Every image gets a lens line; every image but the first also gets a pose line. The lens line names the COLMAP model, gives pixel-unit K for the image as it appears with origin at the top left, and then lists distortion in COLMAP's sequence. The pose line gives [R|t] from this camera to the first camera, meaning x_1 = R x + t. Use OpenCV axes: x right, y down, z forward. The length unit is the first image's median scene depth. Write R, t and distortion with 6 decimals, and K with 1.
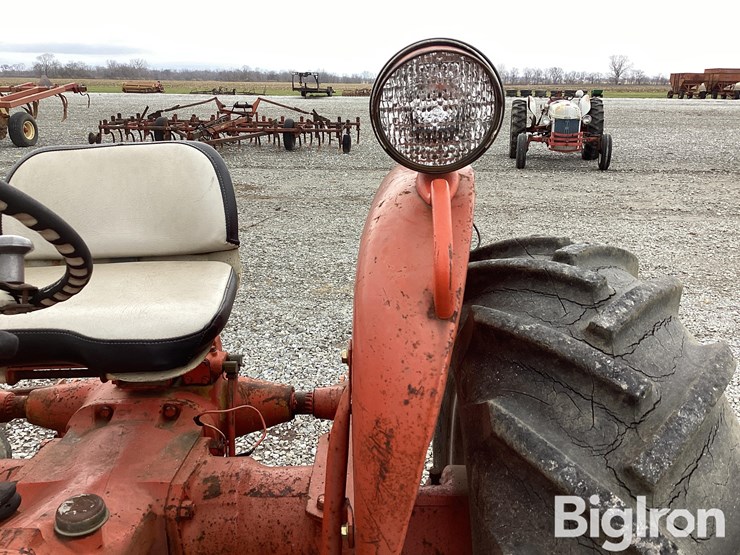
lens RADIAL K [[675.6, 0, 375.5], [0, 675.6, 276.0], [0, 0, 1]] dist [0.019605, 0.000000]
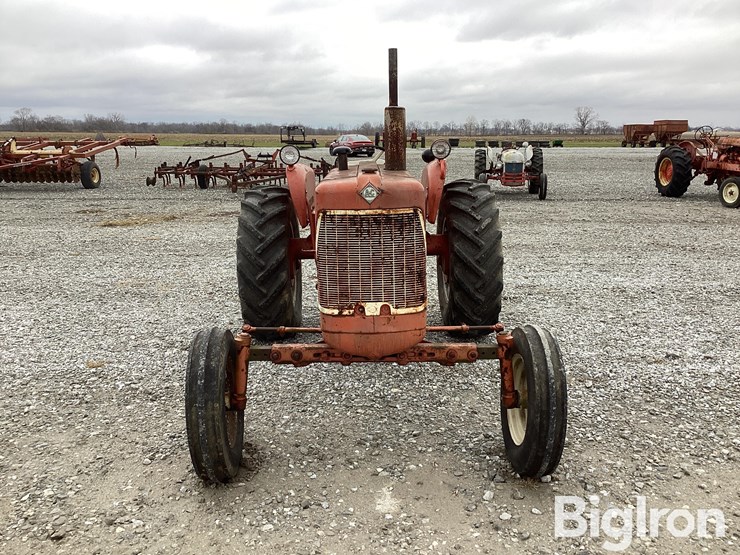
lens RADIAL K [[675.6, 0, 374.2], [0, 675.6, 279.9], [0, 0, 1]] dist [0.019605, 0.000000]
pose [[0.999355, -0.013516, 0.033274, -0.036409], [0.015672, 0.997735, -0.065414, 0.066244], [-0.032314, 0.065893, 0.997303, -0.250407]]
